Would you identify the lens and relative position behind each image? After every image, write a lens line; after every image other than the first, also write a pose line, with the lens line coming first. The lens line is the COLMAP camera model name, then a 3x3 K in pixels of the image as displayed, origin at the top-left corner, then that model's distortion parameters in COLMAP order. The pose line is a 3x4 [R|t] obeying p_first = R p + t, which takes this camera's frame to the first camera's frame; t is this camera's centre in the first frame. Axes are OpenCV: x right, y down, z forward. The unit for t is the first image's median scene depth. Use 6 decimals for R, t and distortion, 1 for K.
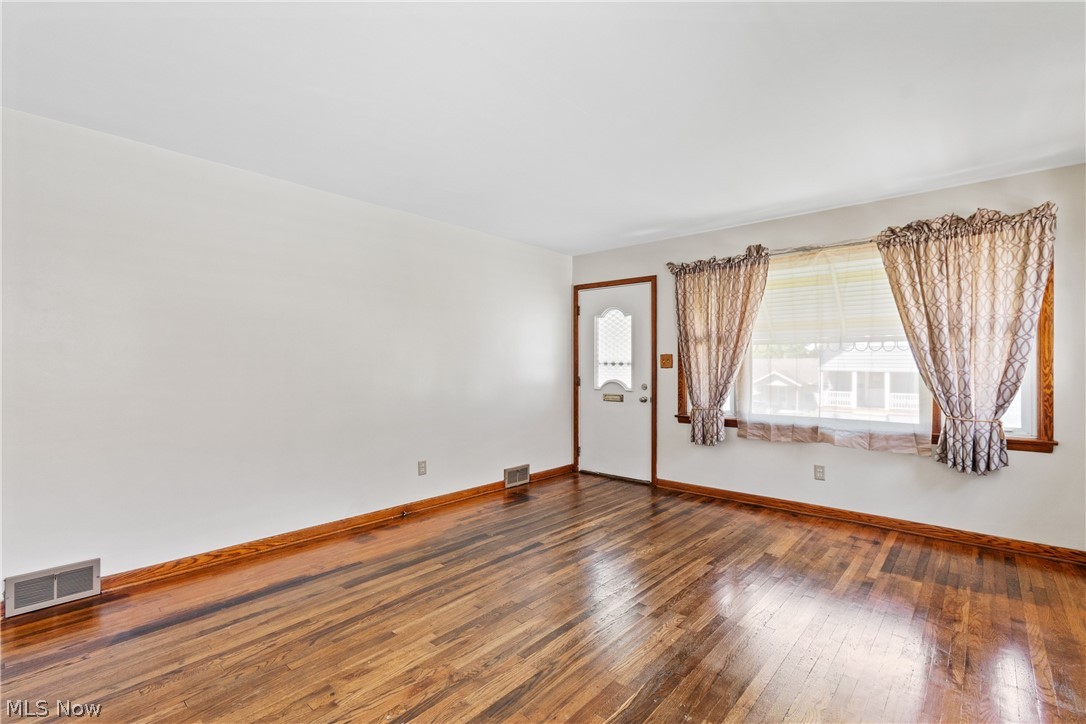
lens RADIAL K [[499.8, 0, 560.6], [0, 499.8, 361.1], [0, 0, 1]] dist [-0.000509, -0.000312]
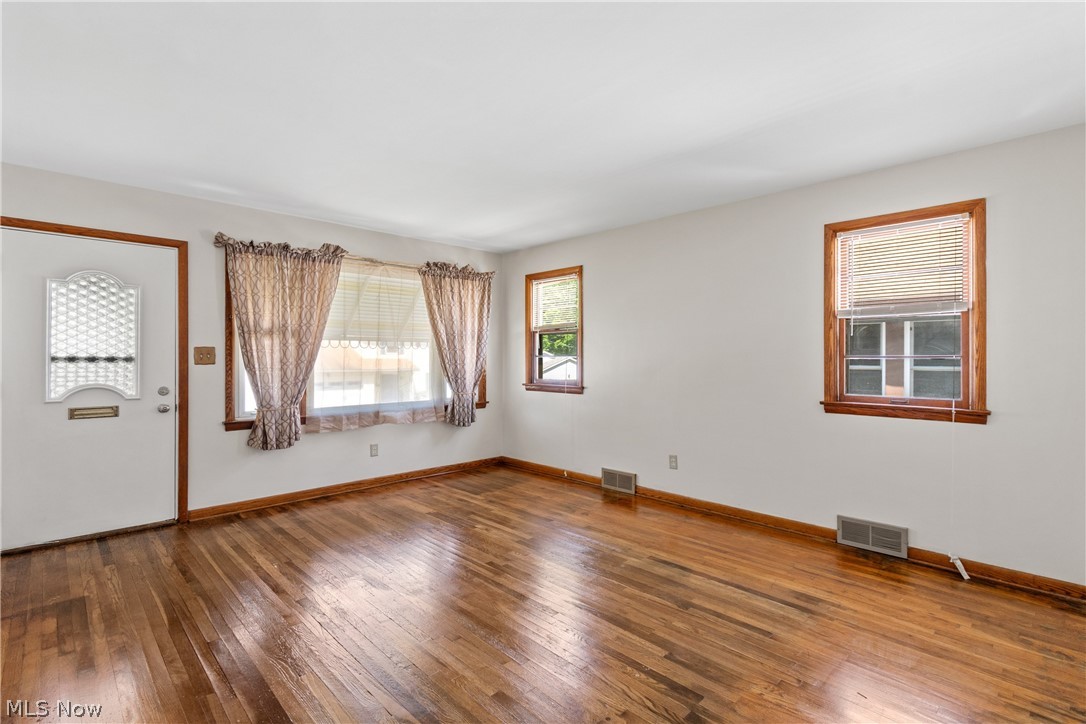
lens RADIAL K [[499.8, 0, 560.6], [0, 499.8, 361.1], [0, 0, 1]] dist [-0.000509, -0.000312]
pose [[0.067551, -0.007090, 0.997691, -0.687824], [-0.006040, 0.999954, 0.007515, -0.000995], [-0.997698, -0.006533, 0.067505, 0.513515]]
